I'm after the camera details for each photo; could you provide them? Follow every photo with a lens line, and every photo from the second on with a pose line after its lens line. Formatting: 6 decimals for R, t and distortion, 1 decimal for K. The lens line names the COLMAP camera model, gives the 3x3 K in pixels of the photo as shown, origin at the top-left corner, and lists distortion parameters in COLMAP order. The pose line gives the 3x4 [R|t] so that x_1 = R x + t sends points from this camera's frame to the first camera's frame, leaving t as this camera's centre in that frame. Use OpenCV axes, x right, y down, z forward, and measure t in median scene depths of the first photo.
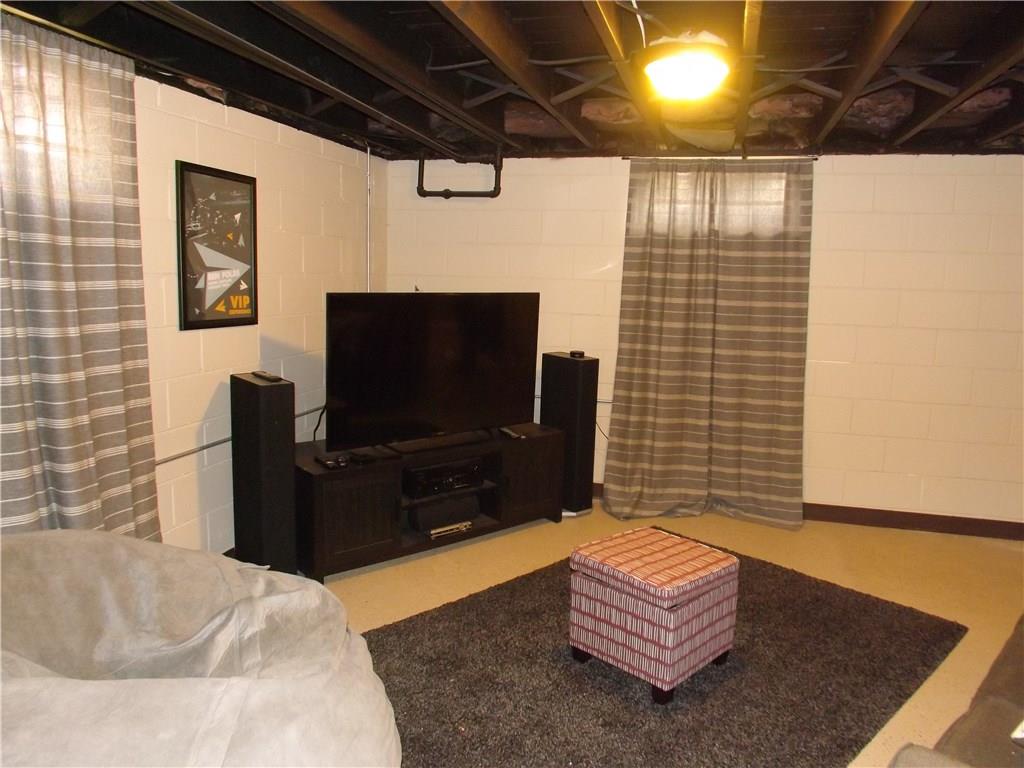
lens RADIAL K [[746.5, 0, 537.1], [0, 746.5, 387.9], [0, 0, 1]] dist [-0.059868, 0.016287]
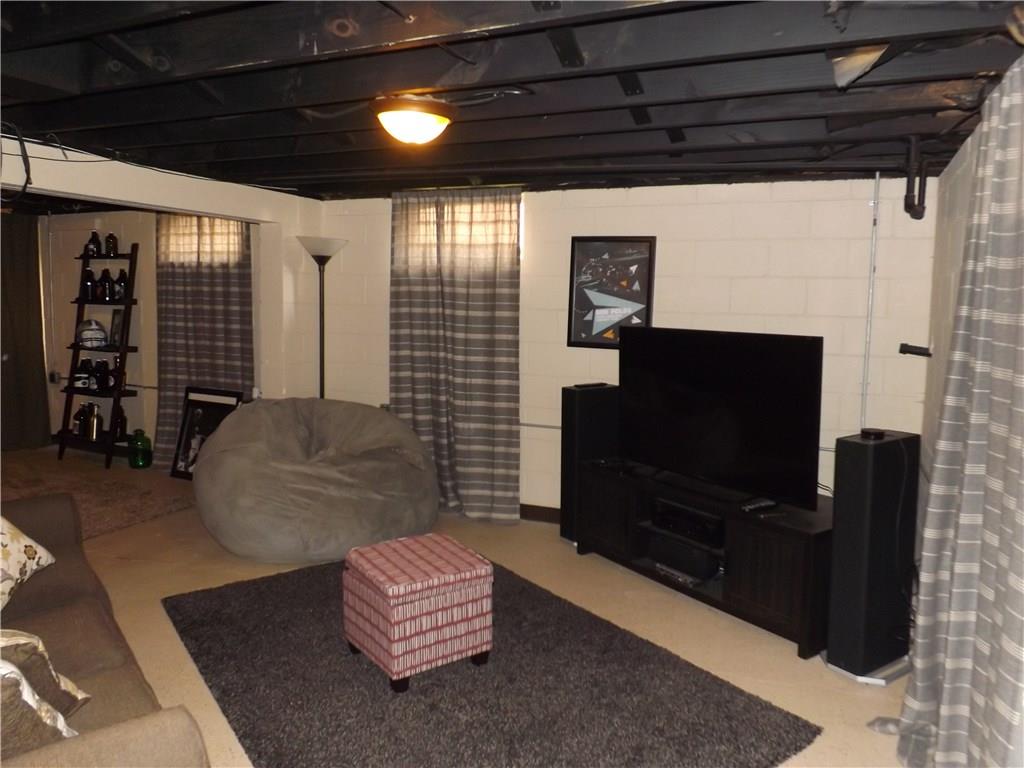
lens RADIAL K [[746.5, 0, 480.0], [0, 746.5, 392.1], [0, 0, 1]] dist [-0.059868, 0.016287]
pose [[-0.175755, 0.105178, -0.978799, 0.781922], [-0.171837, 0.975734, 0.135704, -0.119547], [0.969321, 0.192044, -0.153417, 0.786571]]
